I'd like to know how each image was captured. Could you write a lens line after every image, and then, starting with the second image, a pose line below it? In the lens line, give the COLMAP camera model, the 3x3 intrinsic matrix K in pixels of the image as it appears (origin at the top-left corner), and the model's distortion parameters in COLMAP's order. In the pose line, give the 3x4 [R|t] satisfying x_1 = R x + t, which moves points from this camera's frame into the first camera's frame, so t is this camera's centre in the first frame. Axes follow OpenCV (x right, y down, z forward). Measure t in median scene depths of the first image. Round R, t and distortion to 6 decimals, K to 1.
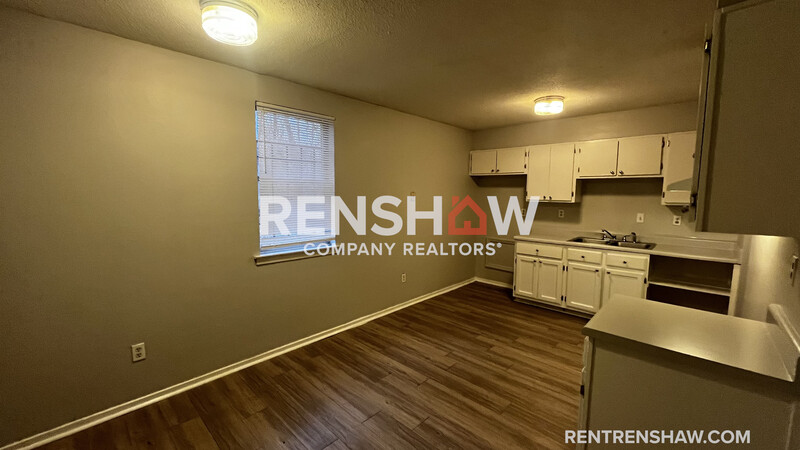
lens RADIAL K [[323.6, 0, 398.8], [0, 323.6, 223.7], [0, 0, 1]] dist [0.004598, 0.000161]
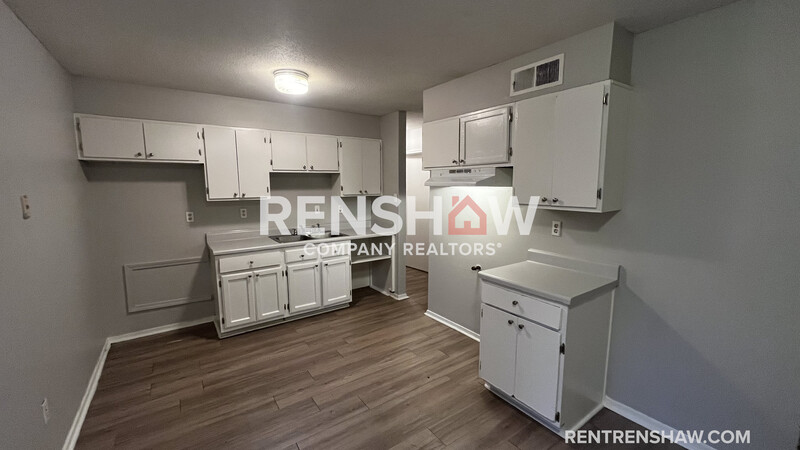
lens RADIAL K [[323.6, 0, 398.7], [0, 323.6, 224.7], [0, 0, 1]] dist [0.004598, 0.000161]
pose [[0.200736, -0.135036, 0.970294, -0.268165], [0.105577, 0.987668, 0.115611, -0.064307], [-0.973940, 0.079234, 0.212517, 0.498443]]
